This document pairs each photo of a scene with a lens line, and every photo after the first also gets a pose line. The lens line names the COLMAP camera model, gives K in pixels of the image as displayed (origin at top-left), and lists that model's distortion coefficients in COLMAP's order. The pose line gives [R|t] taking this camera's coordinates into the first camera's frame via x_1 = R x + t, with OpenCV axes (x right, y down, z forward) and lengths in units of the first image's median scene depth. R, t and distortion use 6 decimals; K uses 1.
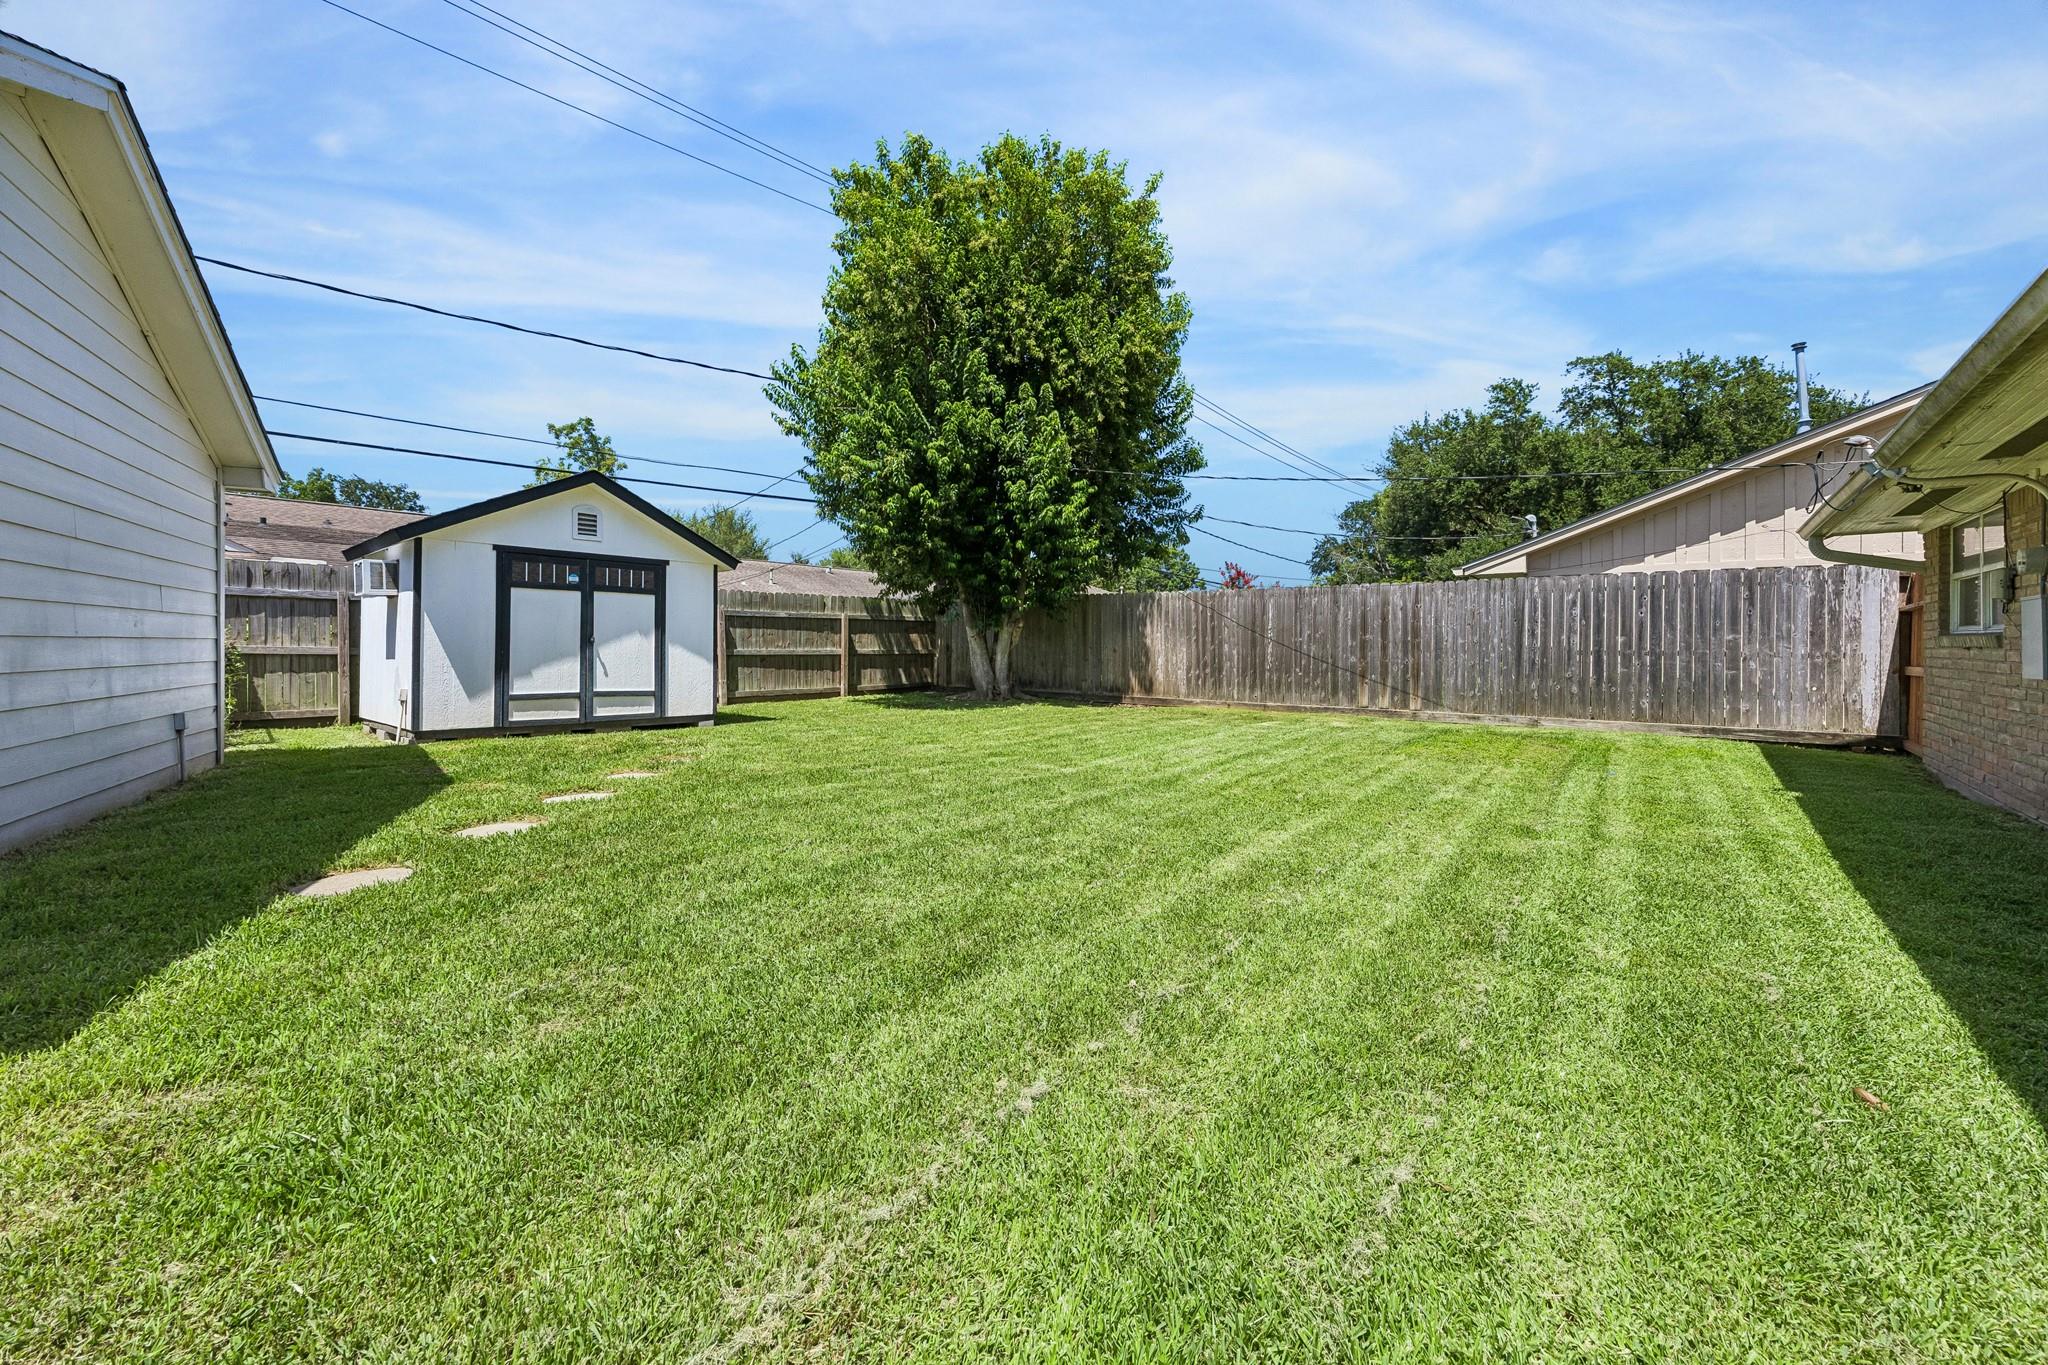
lens RADIAL K [[791.3, 0, 1028.2], [0, 791.3, 657.0], [0, 0, 1]] dist [-0.001036, -0.000010]
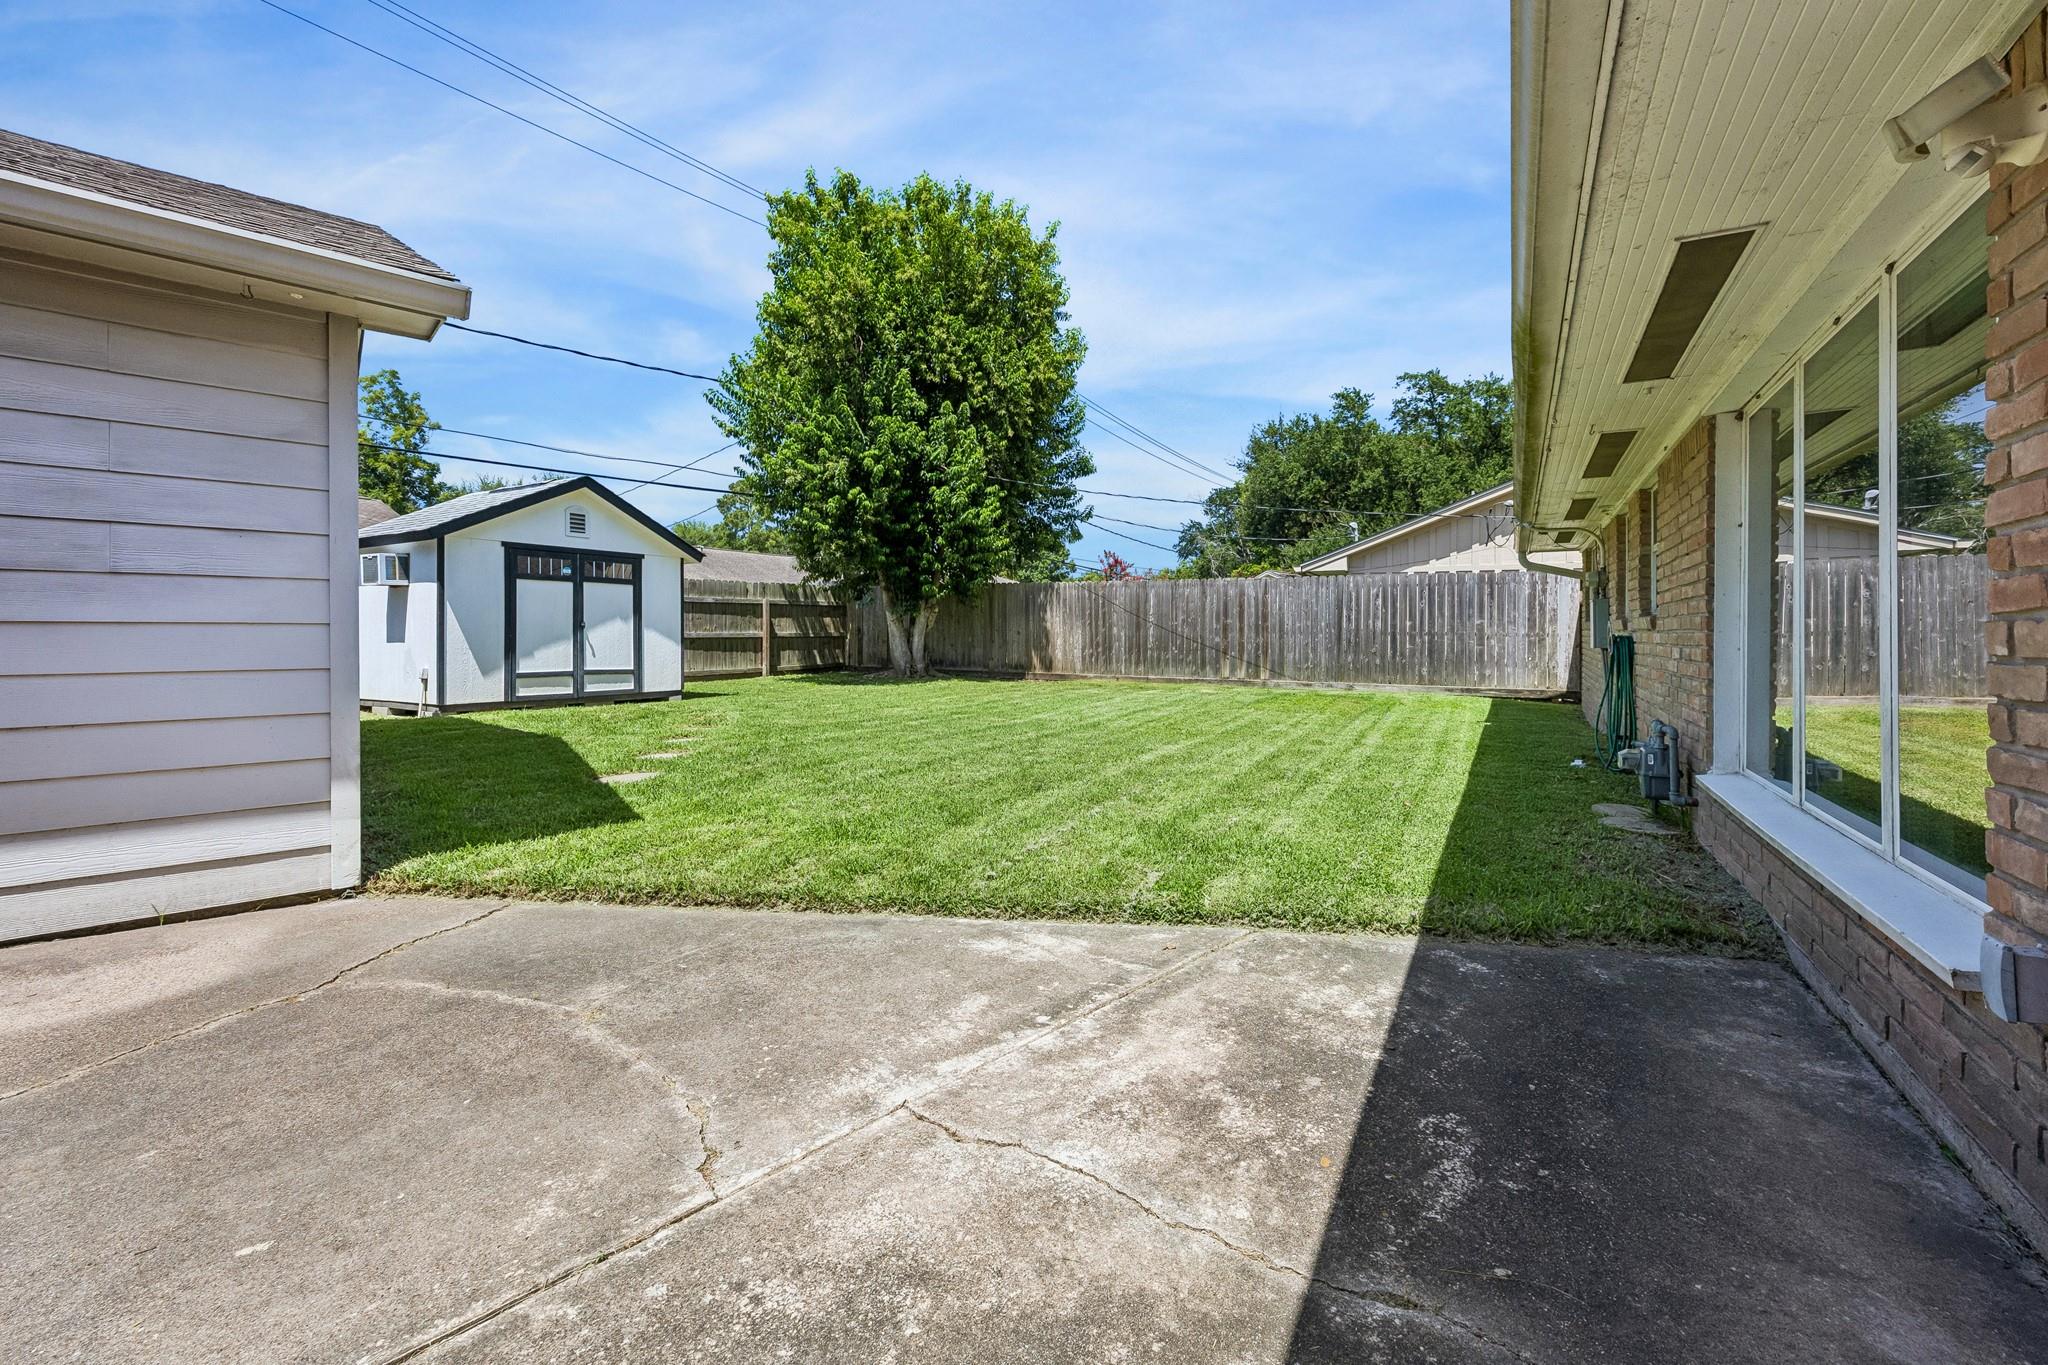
lens RADIAL K [[825.6, 0, 1027.5], [0, 825.6, 640.9], [0, 0, 1]] dist [0.012407, -0.000006]
pose [[0.986600, -0.004219, 0.163103, -0.084946], [0.003996, 0.999991, 0.001698, 0.001610], [-0.163109, -0.001023, 0.986608, -0.206664]]
